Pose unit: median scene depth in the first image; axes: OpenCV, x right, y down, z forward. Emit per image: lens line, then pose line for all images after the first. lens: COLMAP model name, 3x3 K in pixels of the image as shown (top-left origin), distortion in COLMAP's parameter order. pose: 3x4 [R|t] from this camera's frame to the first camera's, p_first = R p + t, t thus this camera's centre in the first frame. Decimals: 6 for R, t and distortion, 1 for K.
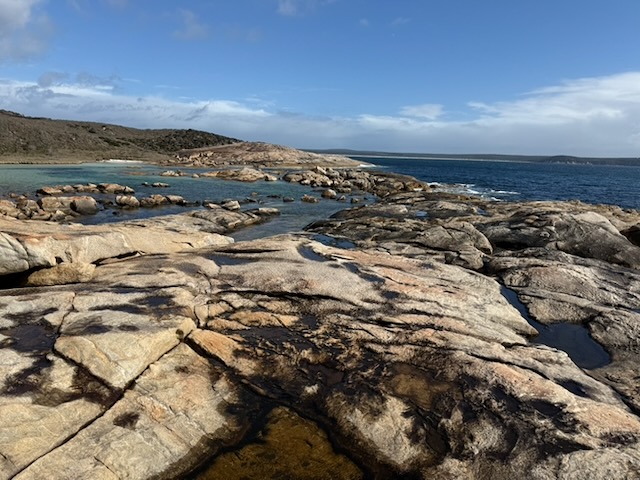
lens RADIAL K [[442.4, 0, 321.7], [0, 442.4, 243.0], [0, 0, 1]] dist [0.073429, -0.093258]
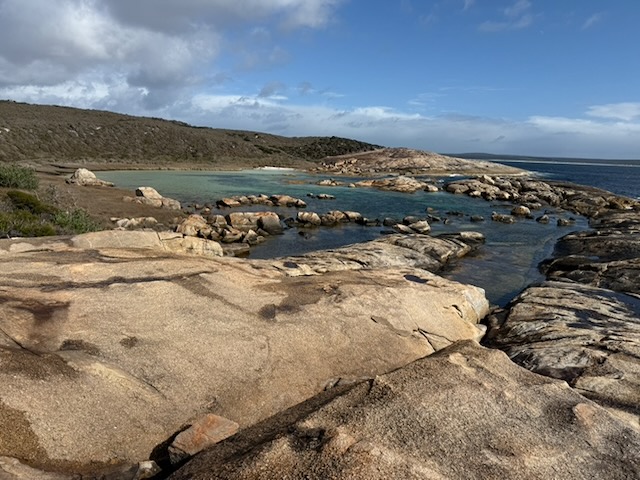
lens RADIAL K [[442.4, 0, 322.3], [0, 442.4, 241.4], [0, 0, 1]] dist [0.073429, -0.093258]
pose [[0.959463, 0.052602, -0.276881, -0.113099], [-0.056477, 0.998386, -0.006035, -0.030747], [0.276117, 0.021428, 0.960885, 0.099429]]
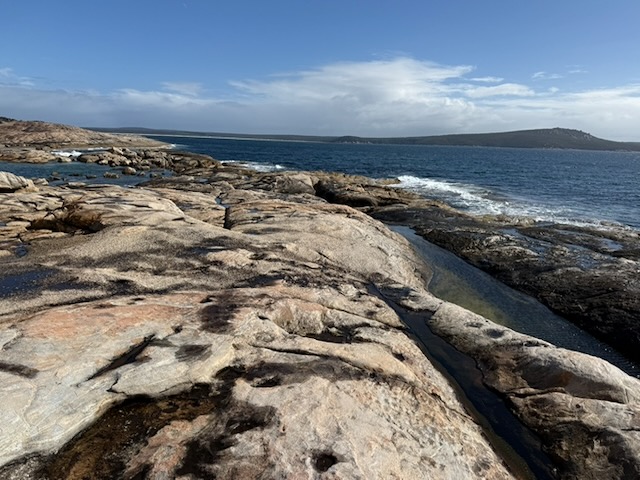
lens RADIAL K [[442.4, 0, 320.4], [0, 442.4, 250.8], [0, 0, 1]] dist [0.073429, -0.093258]
pose [[0.912479, -0.106396, 0.395048, -0.012528], [0.082627, 0.993621, 0.076753, 0.049142], [-0.400694, -0.037394, 0.915449, -0.289963]]
